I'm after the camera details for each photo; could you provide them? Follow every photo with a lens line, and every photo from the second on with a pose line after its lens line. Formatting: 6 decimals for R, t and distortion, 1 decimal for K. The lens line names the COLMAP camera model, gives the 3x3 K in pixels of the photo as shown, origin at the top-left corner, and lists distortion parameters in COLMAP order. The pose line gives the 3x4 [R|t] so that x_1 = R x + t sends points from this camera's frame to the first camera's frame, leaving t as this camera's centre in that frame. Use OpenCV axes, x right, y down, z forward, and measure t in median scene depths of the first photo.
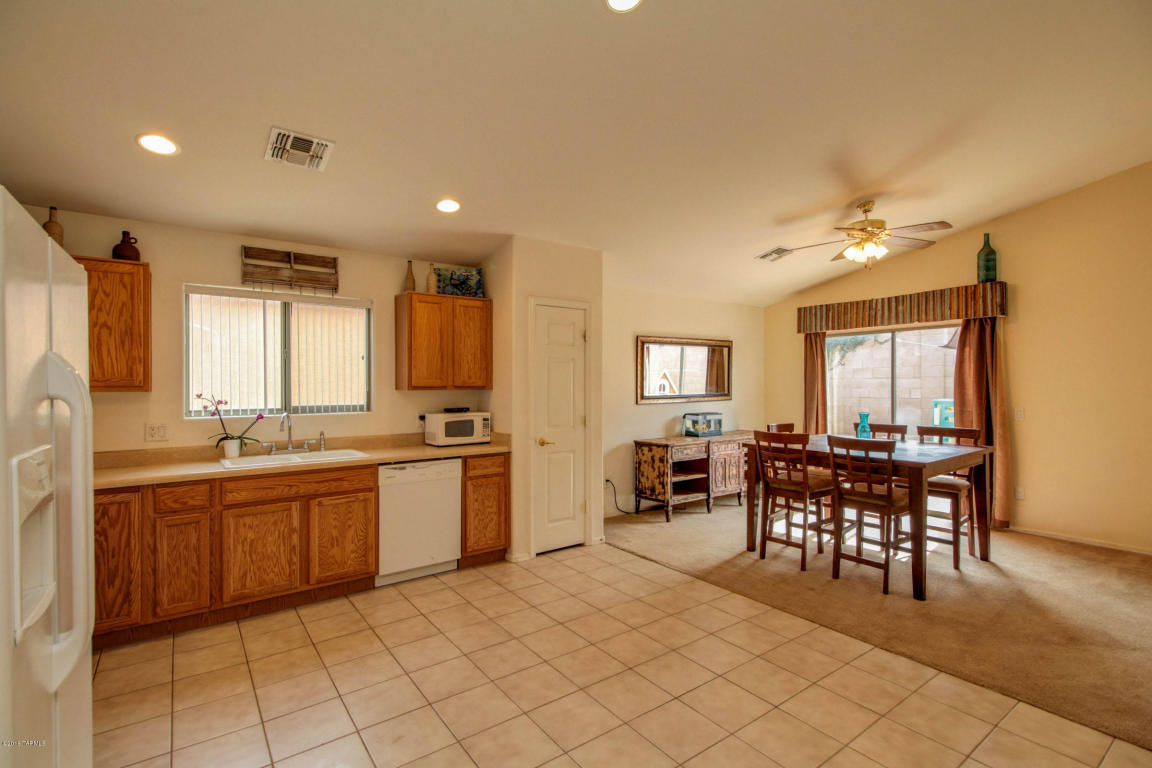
lens RADIAL K [[524.6, 0, 570.4], [0, 524.6, 376.5], [0, 0, 1]] dist [0.007589, -0.004610]
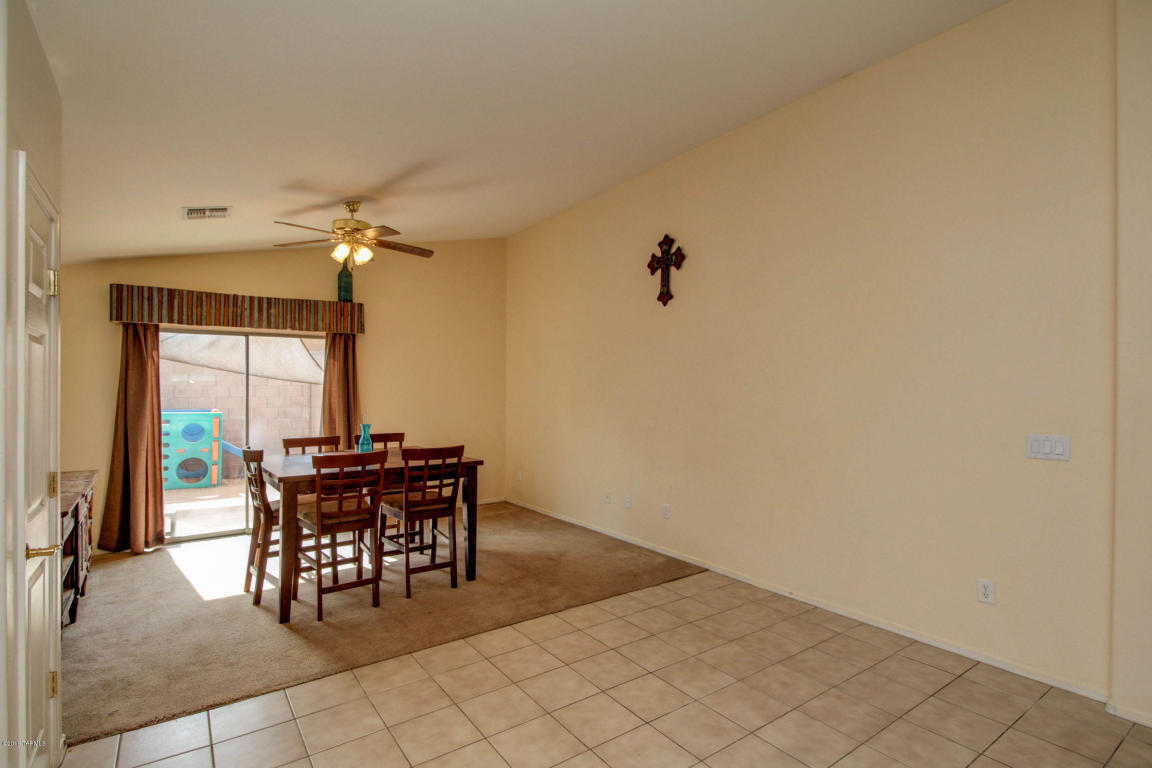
lens RADIAL K [[554.4, 0, 571.9], [0, 554.4, 393.2], [0, 0, 1]] dist [0.004955, -0.001176]
pose [[0.016834, -0.000135, 0.999858, -0.490928], [-0.010652, 0.999943, 0.000315, 0.009509], [-0.999802, -0.010656, 0.016832, 0.684655]]
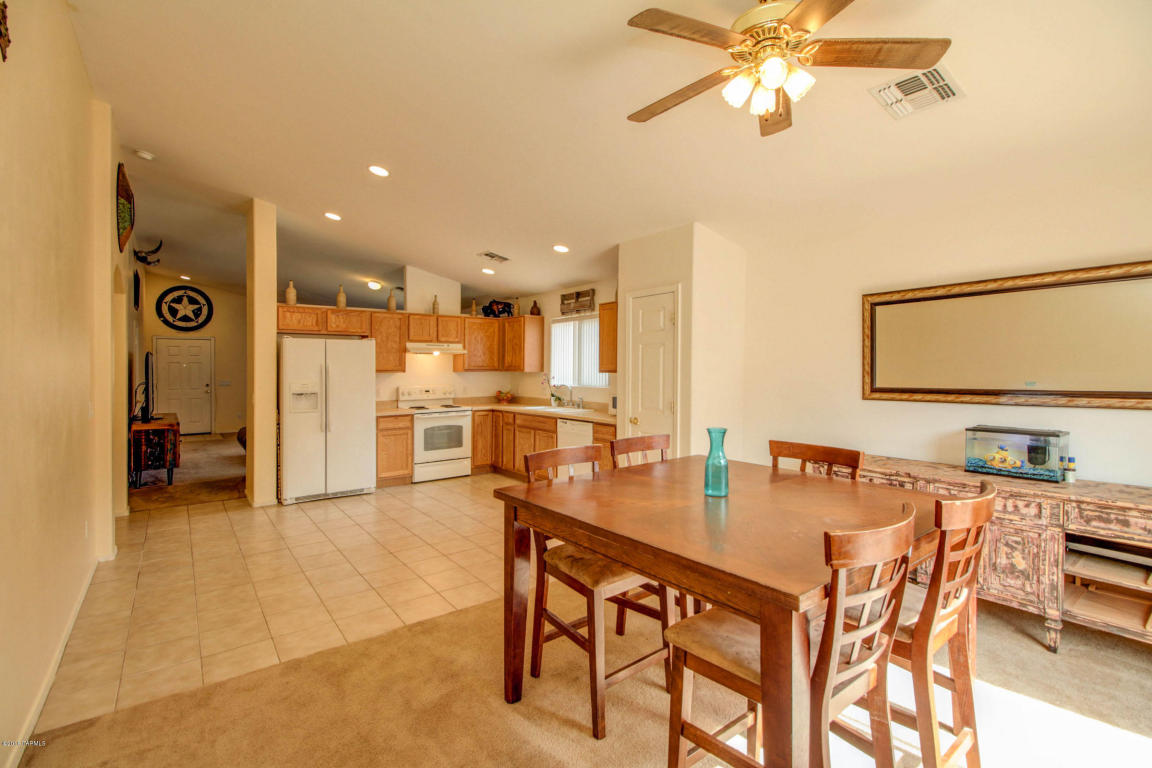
lens RADIAL K [[524.6, 0, 590.5], [0, 524.6, 347.2], [0, 0, 1]] dist [0.007589, -0.004610]
pose [[0.046600, -0.033704, -0.998345, 1.204312], [0.019656, 0.999268, -0.032818, 0.002935], [0.998720, -0.018094, 0.047228, 0.965702]]
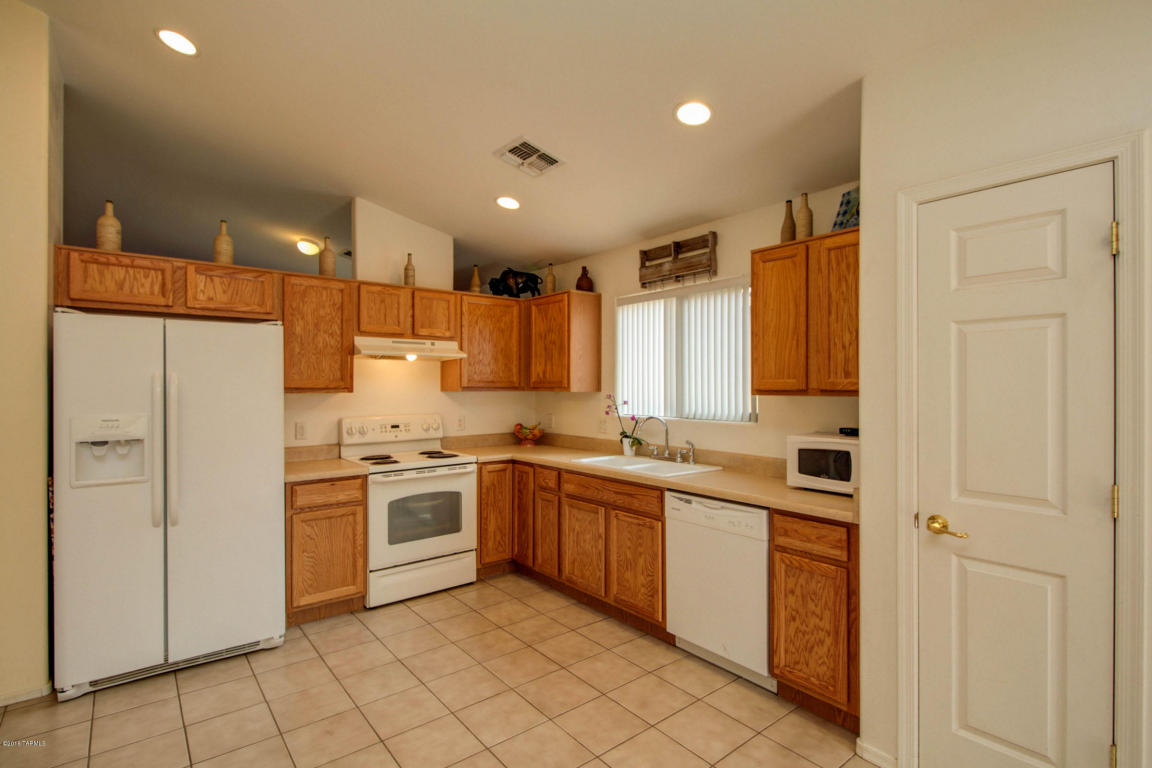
lens RADIAL K [[554.4, 0, 576.6], [0, 554.4, 374.1], [0, 0, 1]] dist [0.004955, -0.001176]
pose [[0.051781, -0.014771, -0.998549, 0.430764], [0.017529, 0.999750, -0.013880, 0.004968], [0.998505, -0.016784, 0.052027, 0.776195]]
